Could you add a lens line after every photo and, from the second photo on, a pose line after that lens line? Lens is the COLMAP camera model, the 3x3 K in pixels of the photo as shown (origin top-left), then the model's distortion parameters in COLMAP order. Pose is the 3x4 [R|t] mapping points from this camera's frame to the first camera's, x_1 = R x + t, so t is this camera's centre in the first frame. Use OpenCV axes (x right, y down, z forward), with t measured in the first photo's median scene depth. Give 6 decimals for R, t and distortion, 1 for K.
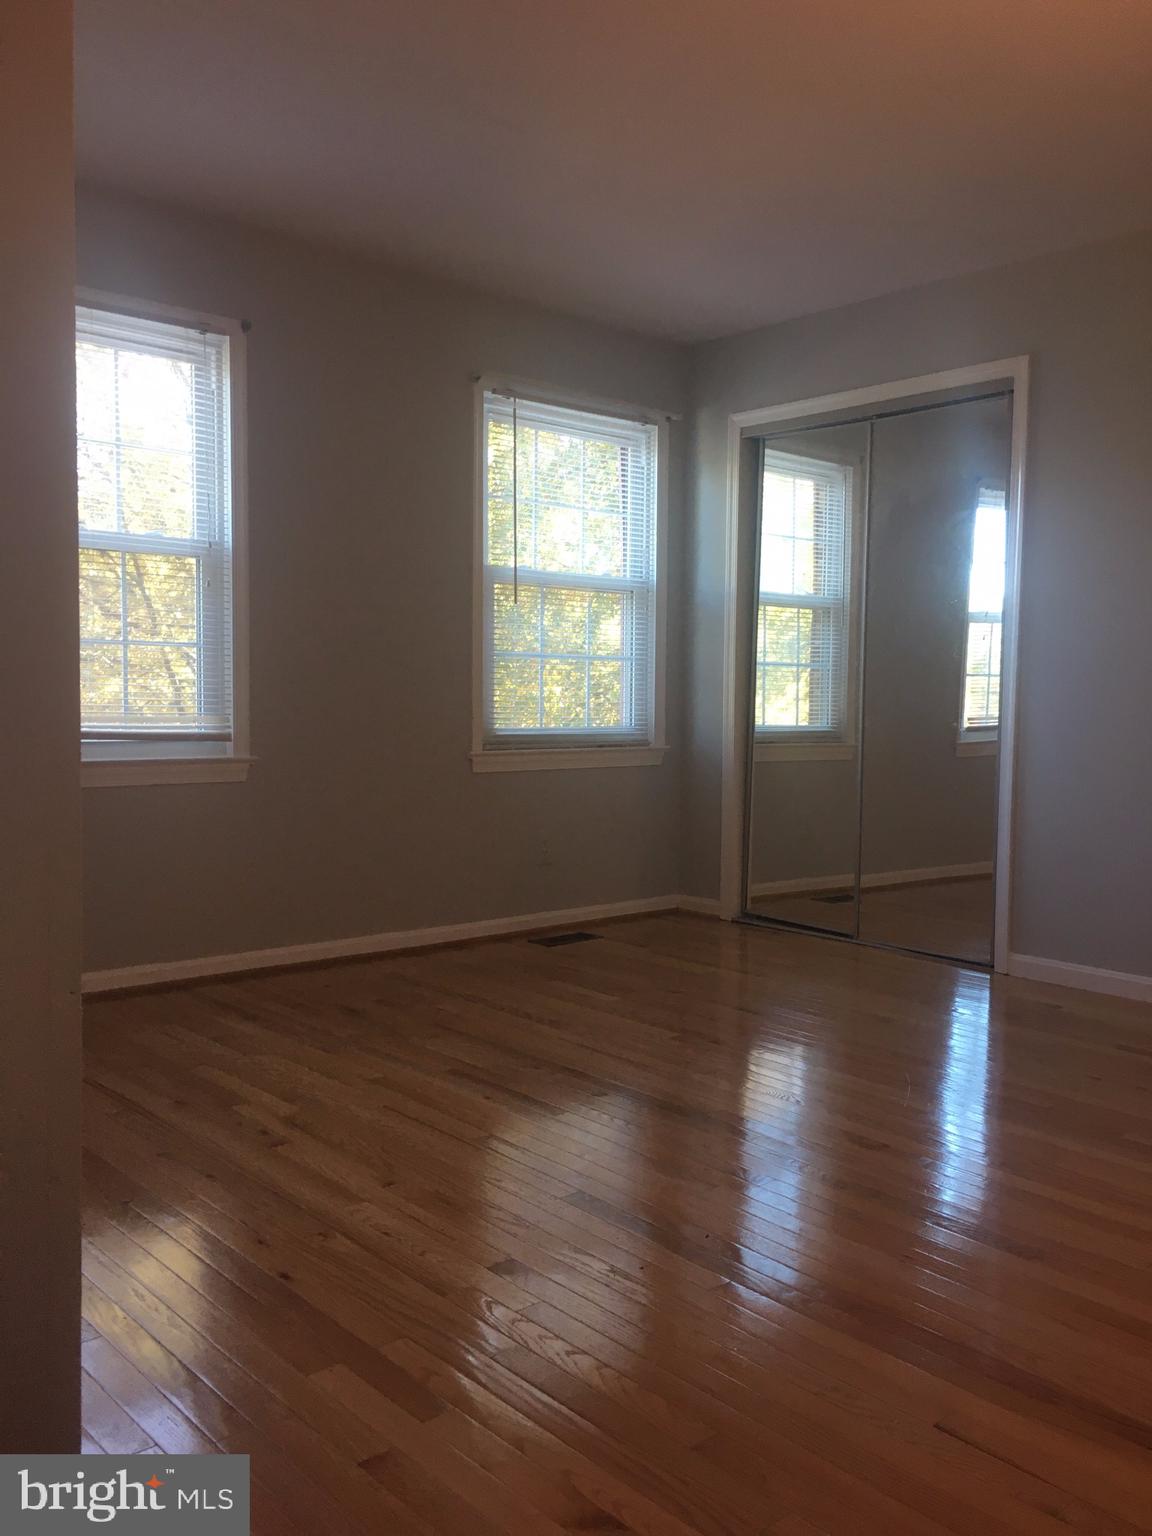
lens RADIAL K [[1306.4, 0, 593.4], [0, 1306.4, 756.6], [0, 0, 1]] dist [0.073319, -0.097740]
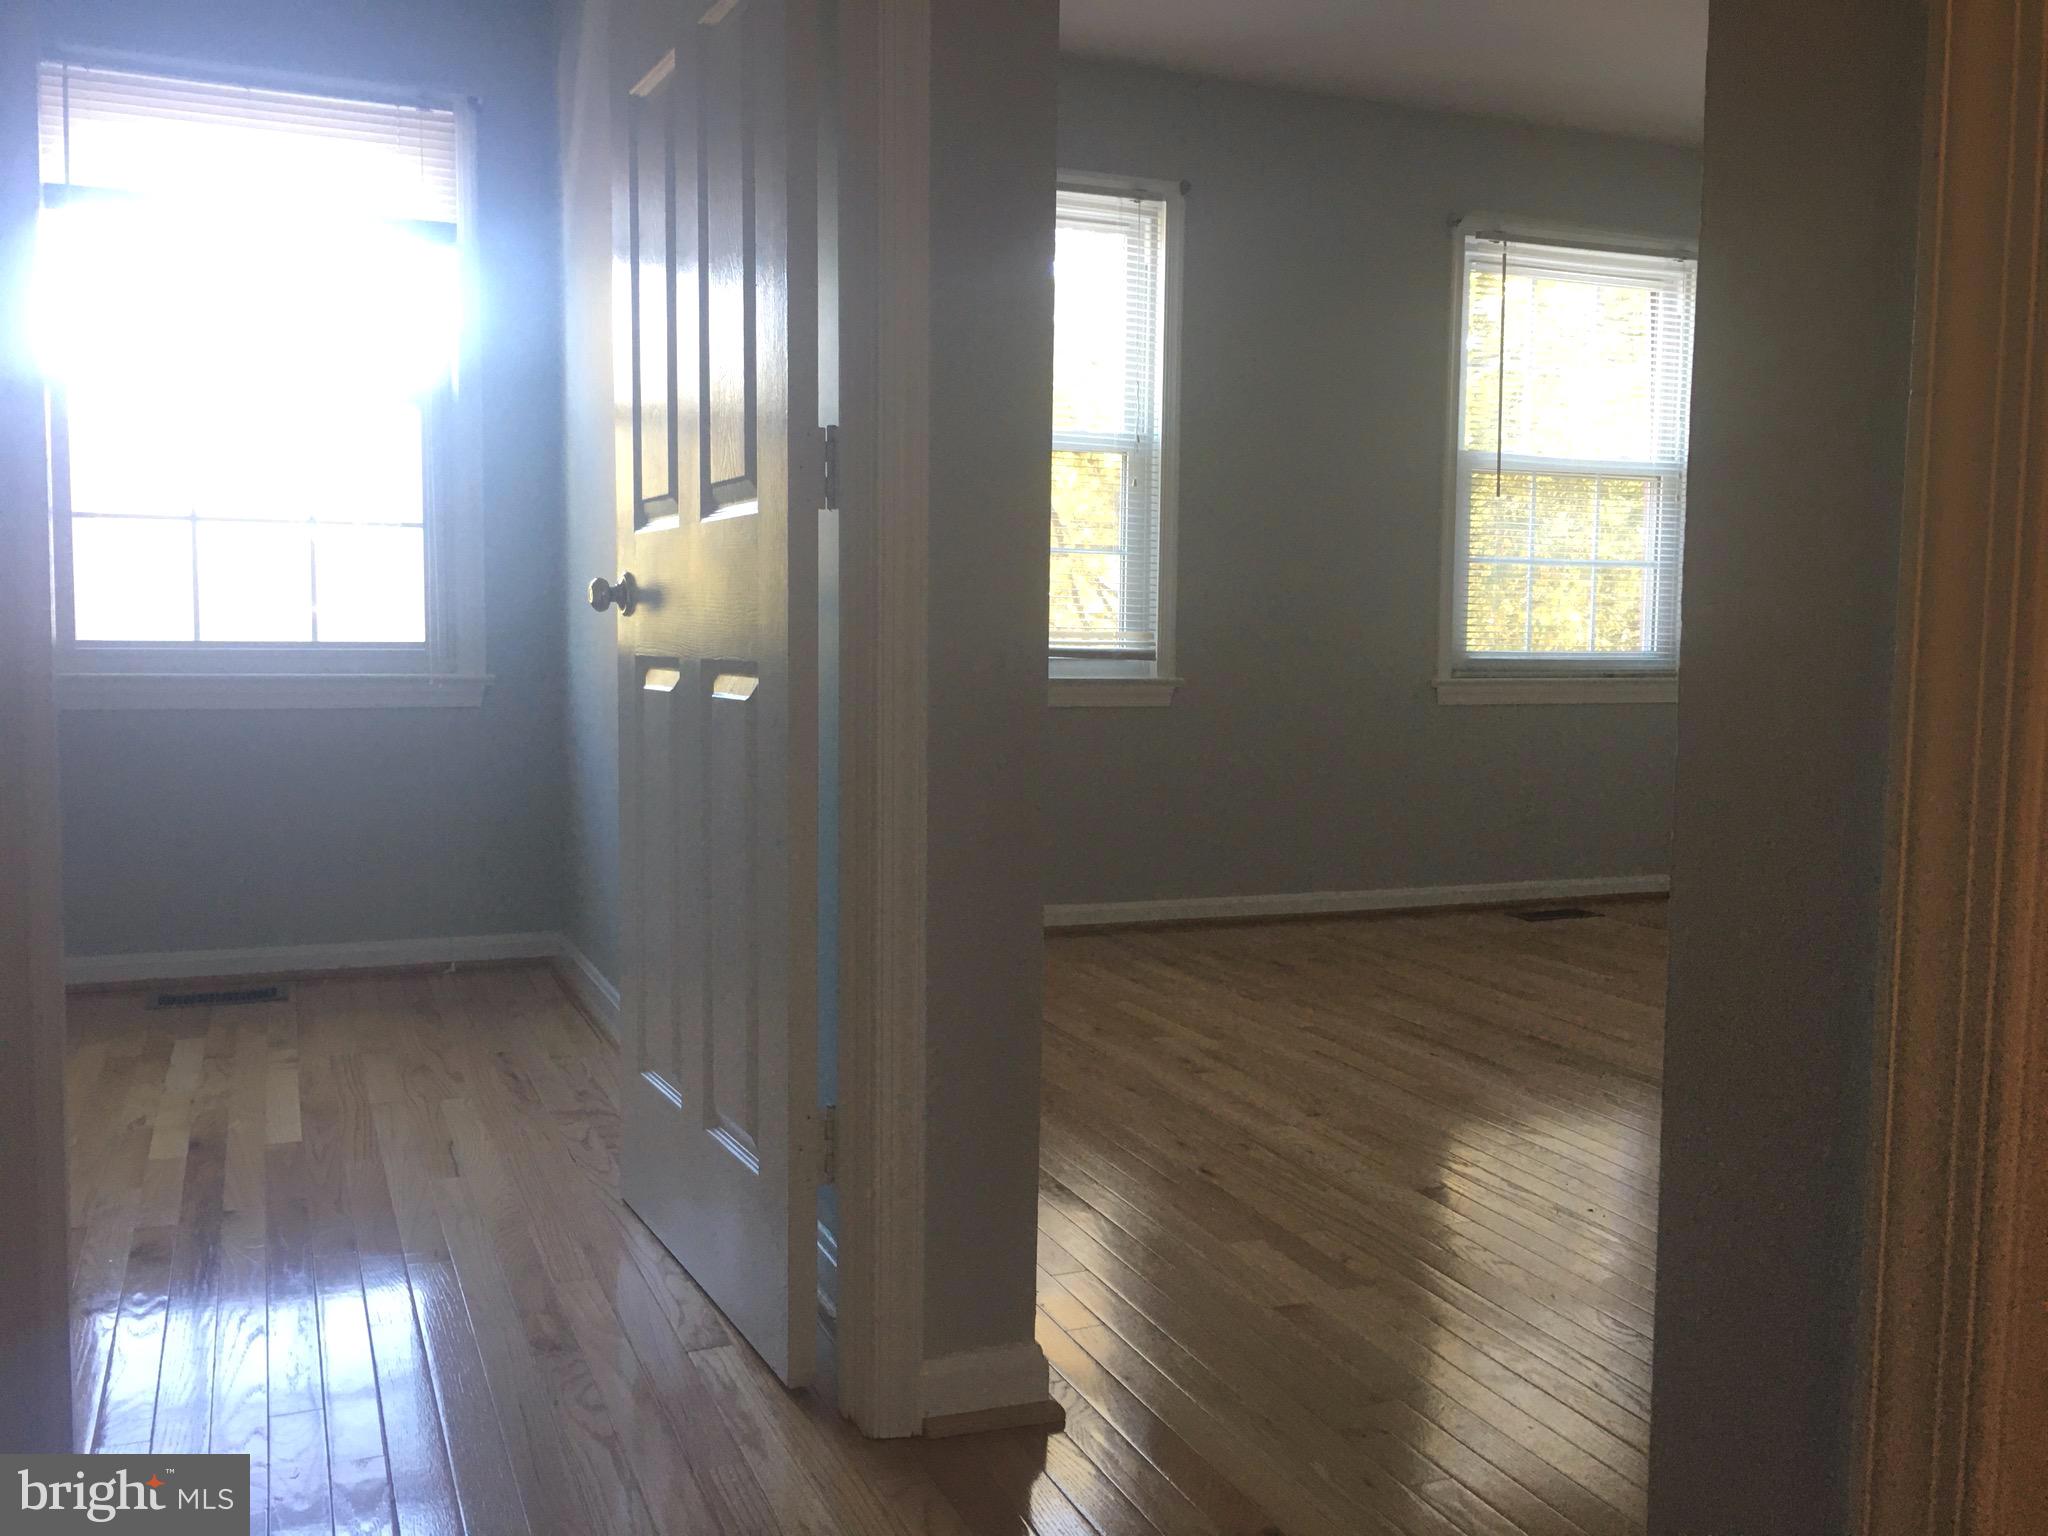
lens RADIAL K [[1741.9, 0, 986.6], [0, 1741.9, 743.3], [0, 0, 1]] dist [0.073319, -0.097740]
pose [[0.935759, 0.024751, -0.351769, 0.032940], [-0.020134, 0.999657, 0.016776, 0.026522], [0.352064, -0.008615, 0.935936, -0.140942]]
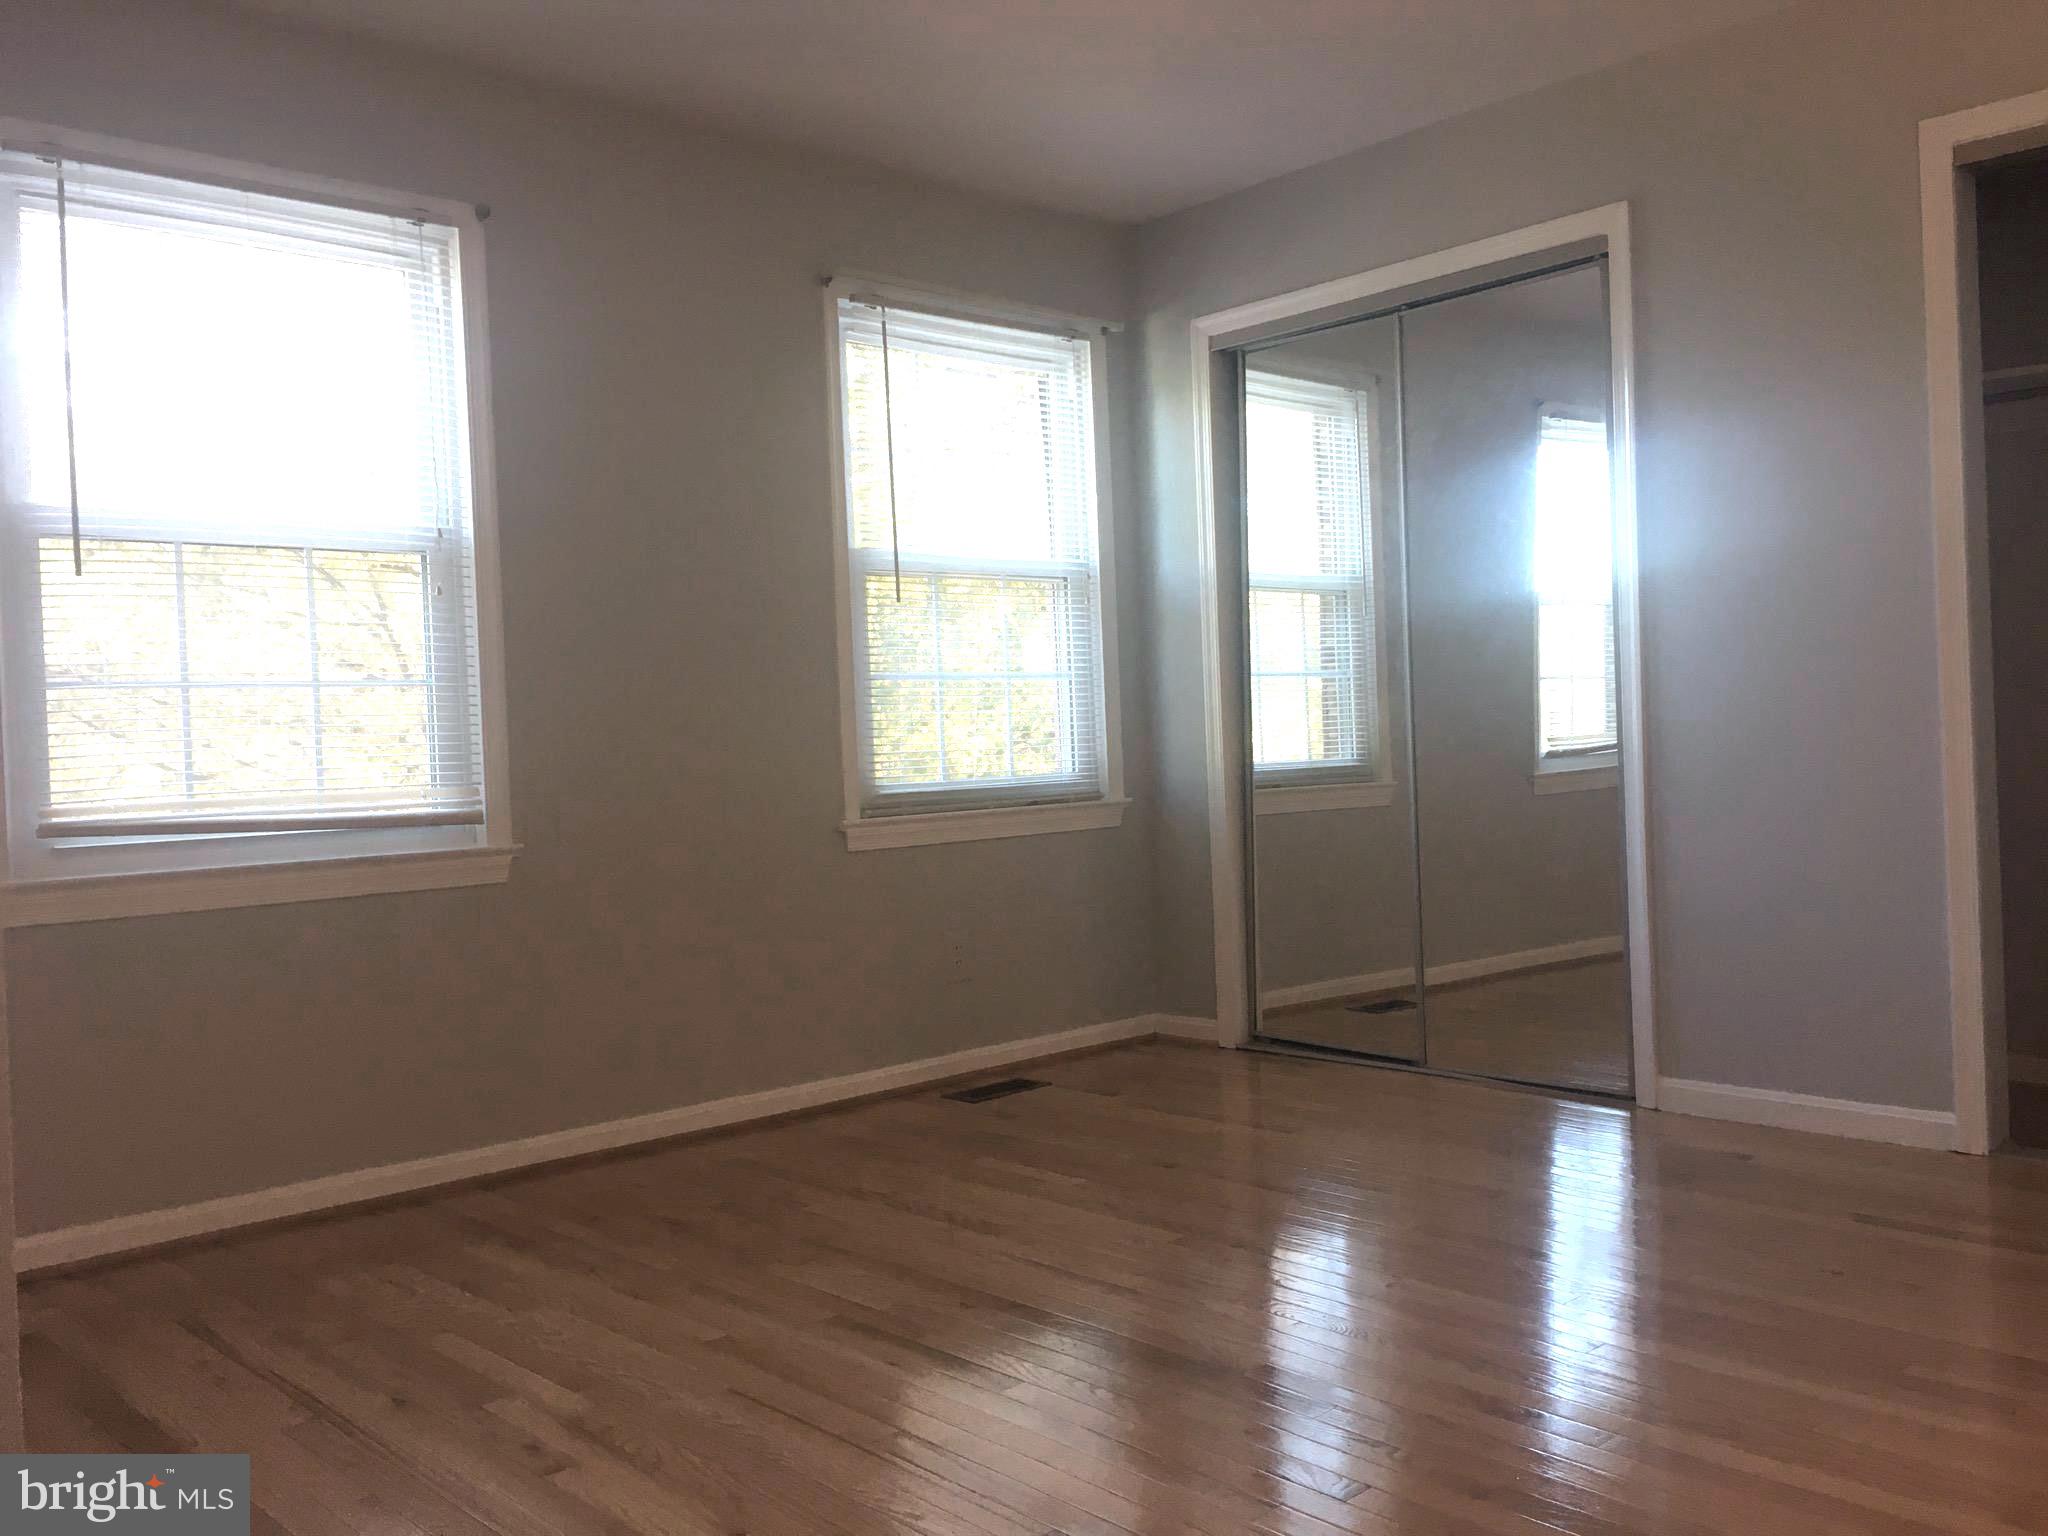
lens RADIAL K [[1741.9, 0, 1040.1], [0, 1741.9, 734.4], [0, 0, 1]] dist [0.073319, -0.097740]
pose [[0.998490, -0.051503, 0.019109, -0.007119], [0.052429, 0.997290, -0.051607, 0.004038], [-0.016400, 0.052531, 0.998485, 0.099119]]
